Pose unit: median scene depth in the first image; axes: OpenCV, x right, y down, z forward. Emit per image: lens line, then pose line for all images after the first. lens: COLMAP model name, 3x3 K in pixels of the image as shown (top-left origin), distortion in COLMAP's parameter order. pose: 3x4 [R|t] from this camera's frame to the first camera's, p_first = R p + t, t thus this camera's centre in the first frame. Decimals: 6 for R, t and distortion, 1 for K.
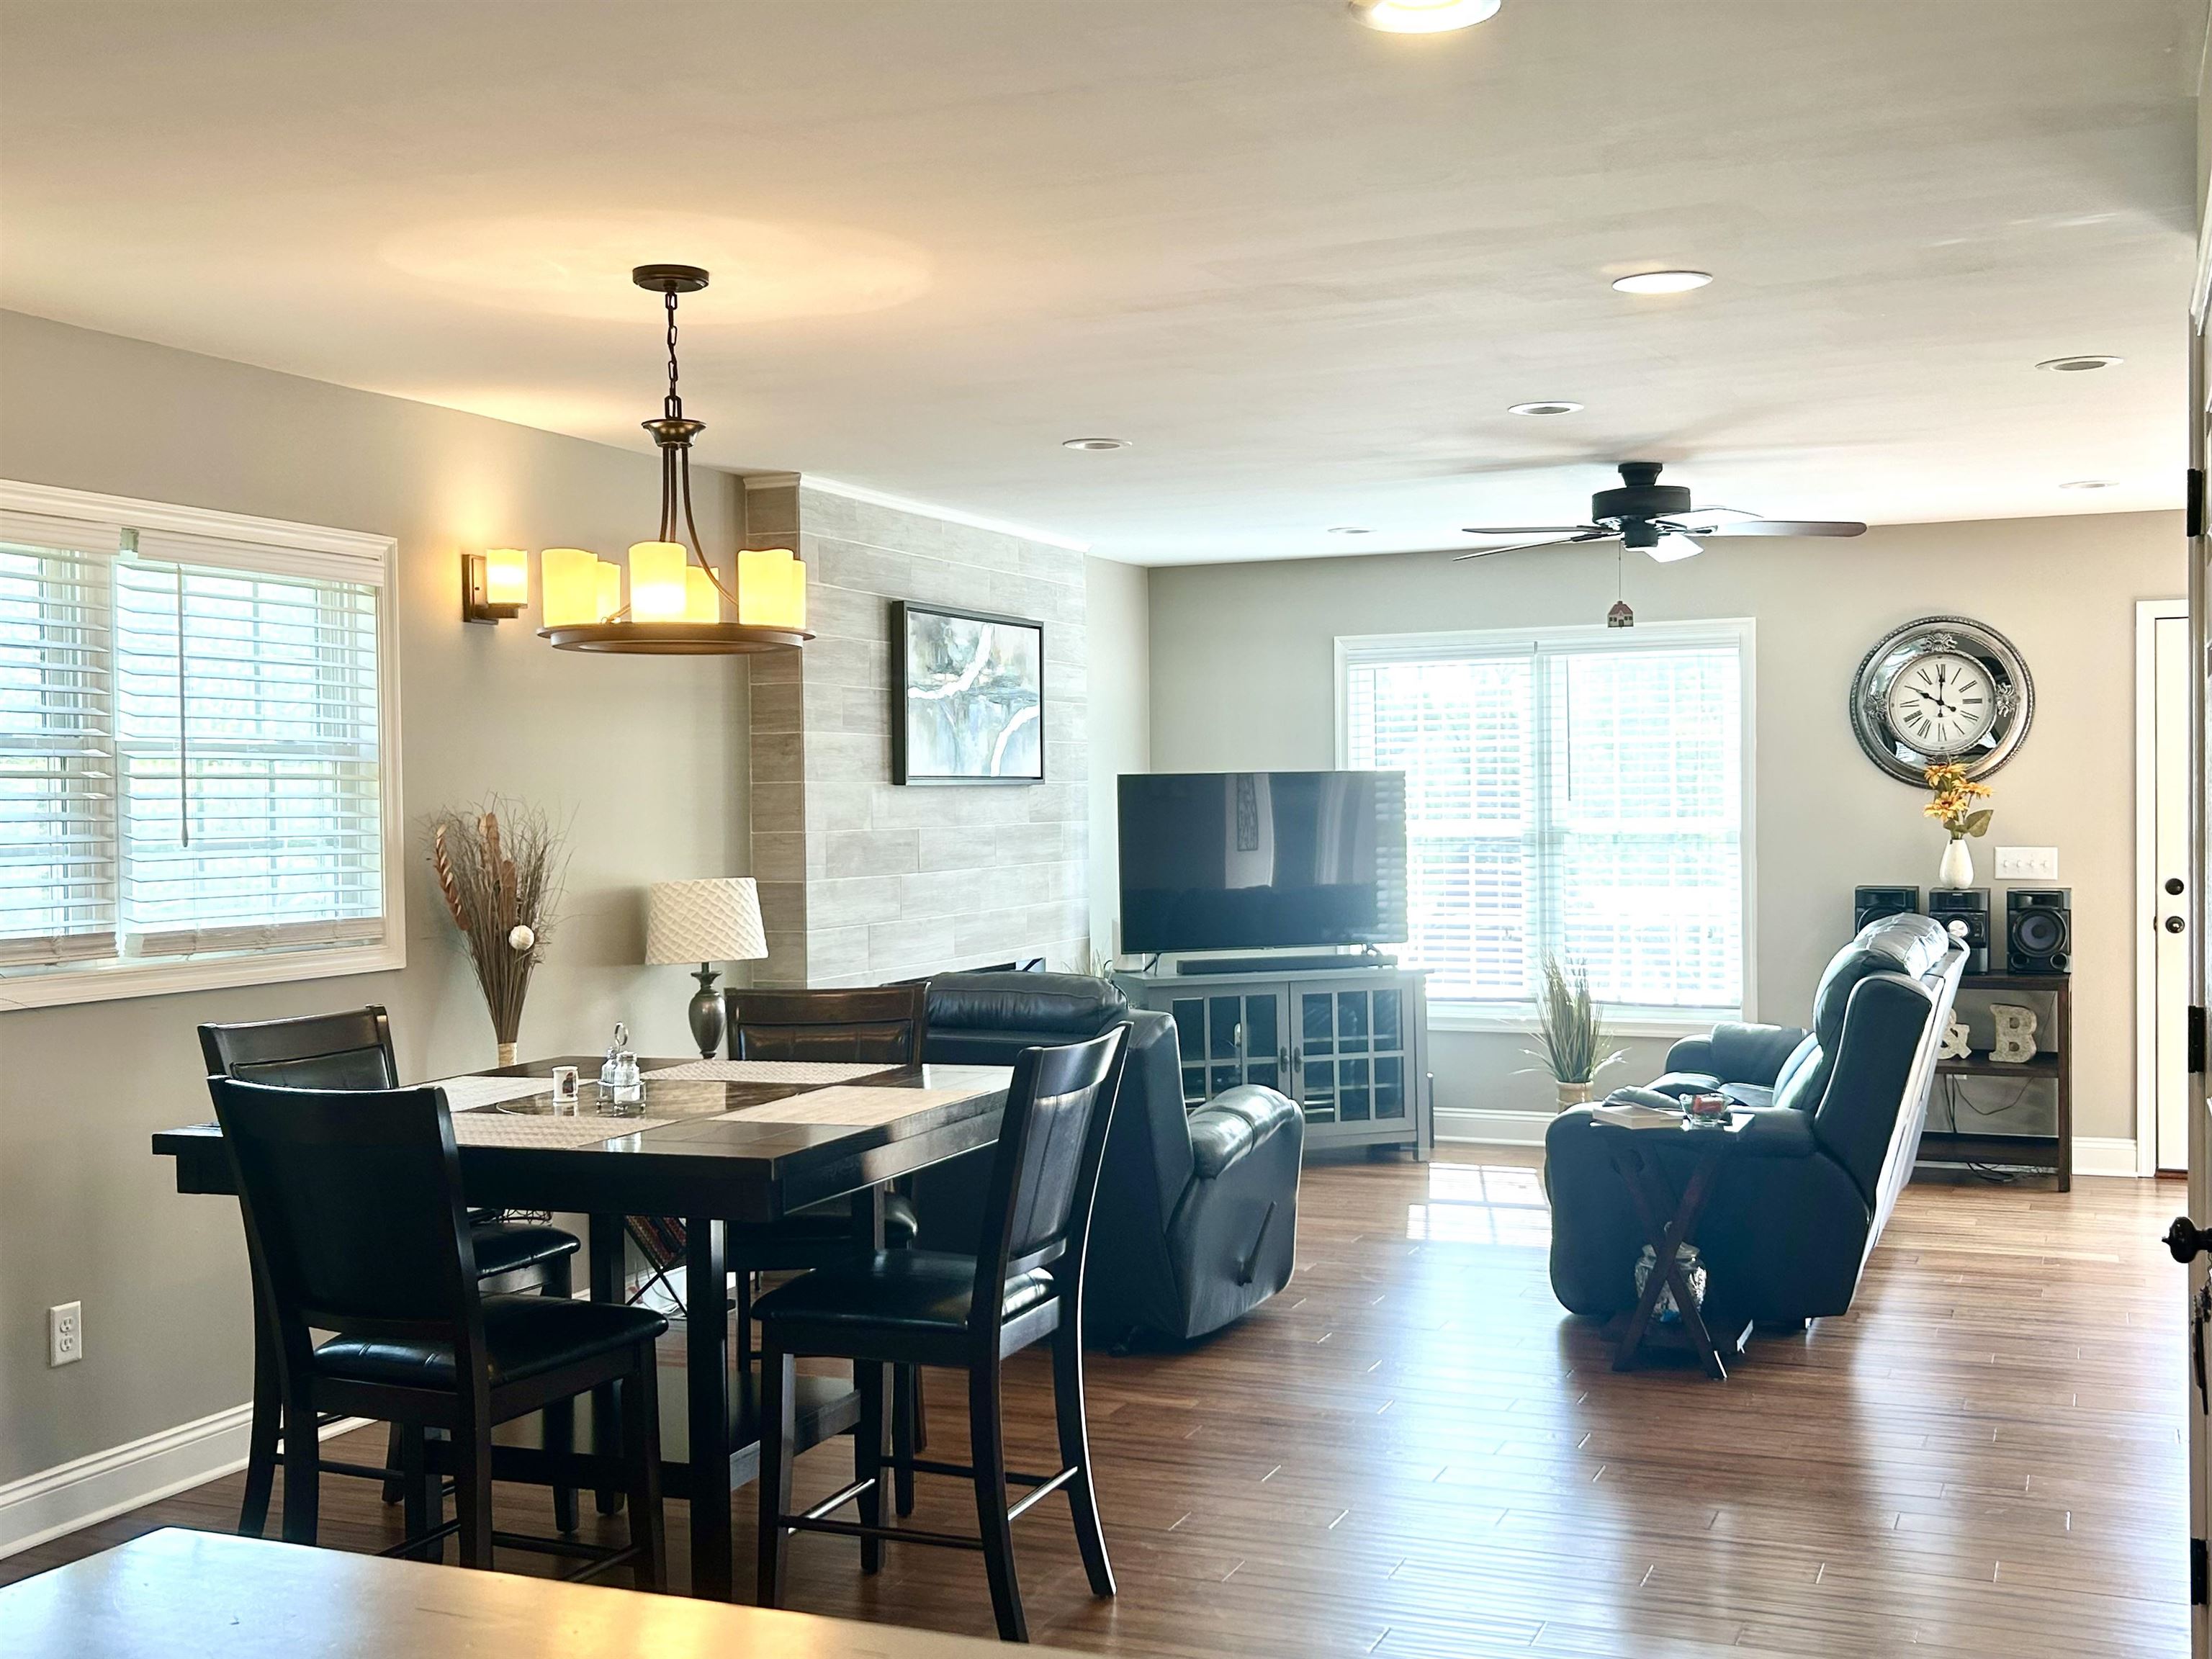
lens RADIAL K [[2305.0, 0, 1105.7], [0, 2305.0, 827.3], [0, 0, 1]] dist [0.001445, 0.000000]
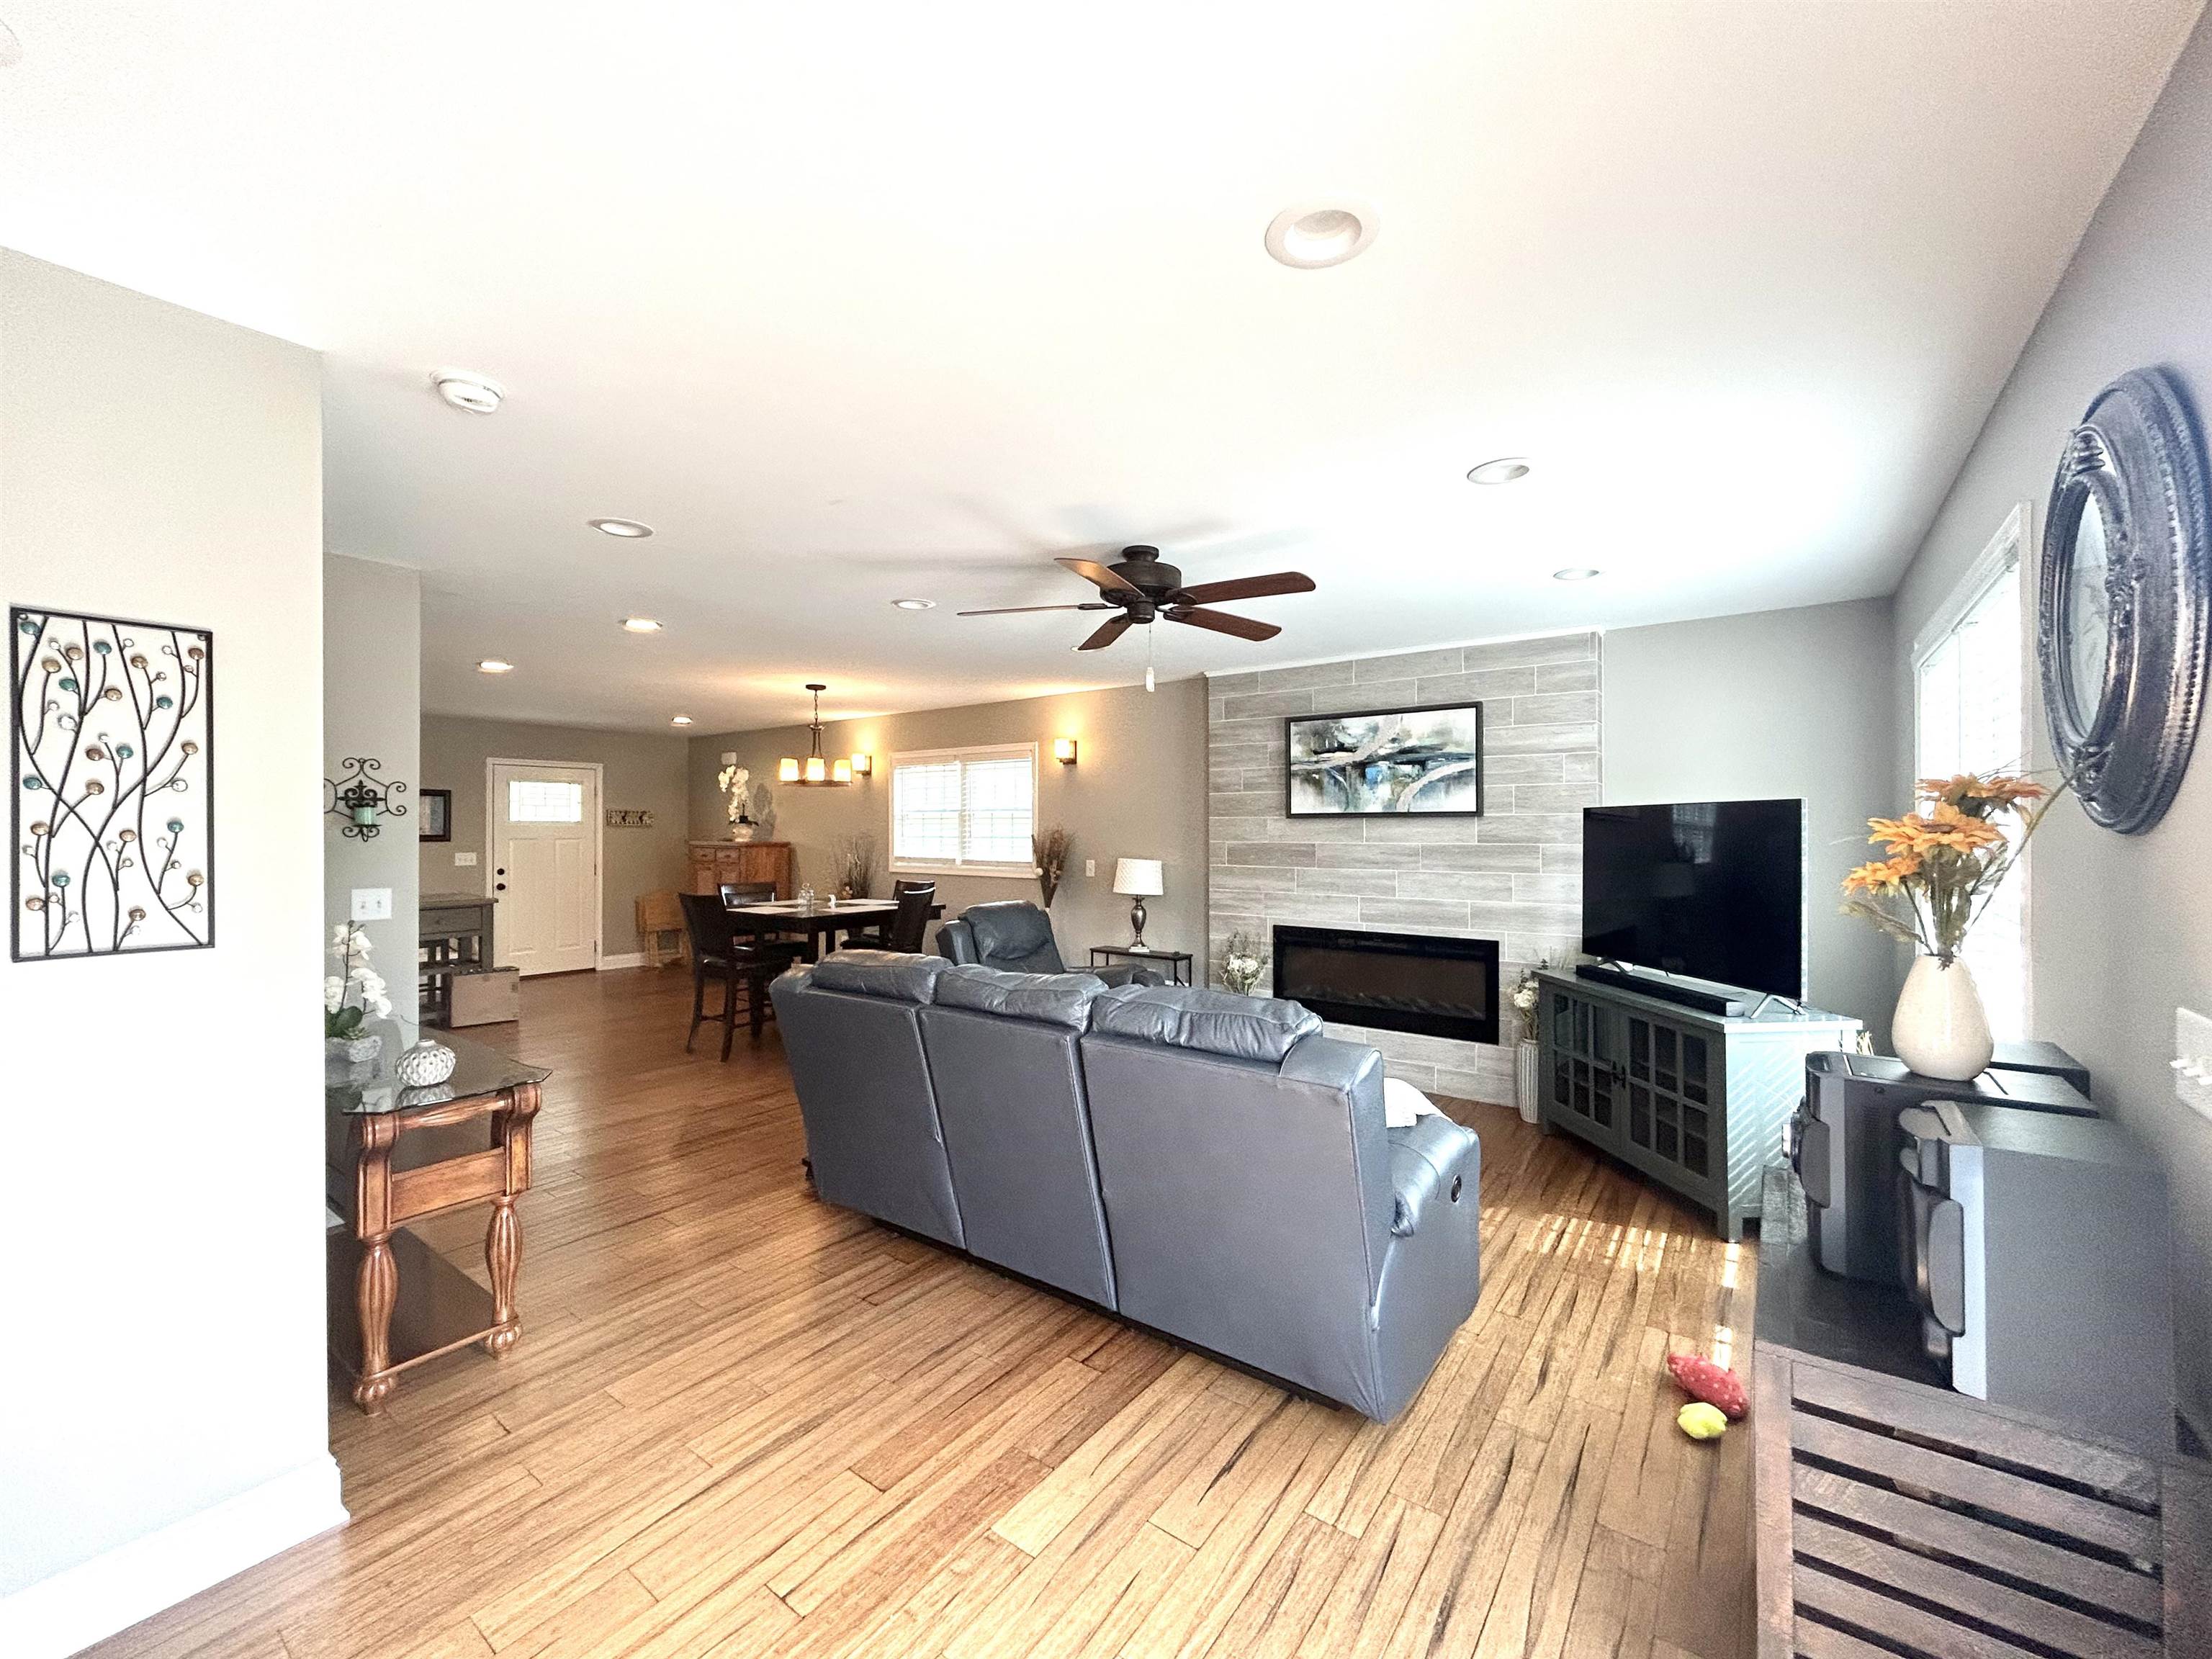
lens RADIAL K [[906.9, 0, 1102.5], [0, 906.9, 828.8], [0, 0, 1]] dist [-0.002367, 0.001559]
pose [[-0.267958, 0.008557, -0.963393, 0.611613], [-0.012022, 0.999853, 0.012225, -0.016683], [0.963356, 0.014858, -0.267816, 1.003756]]
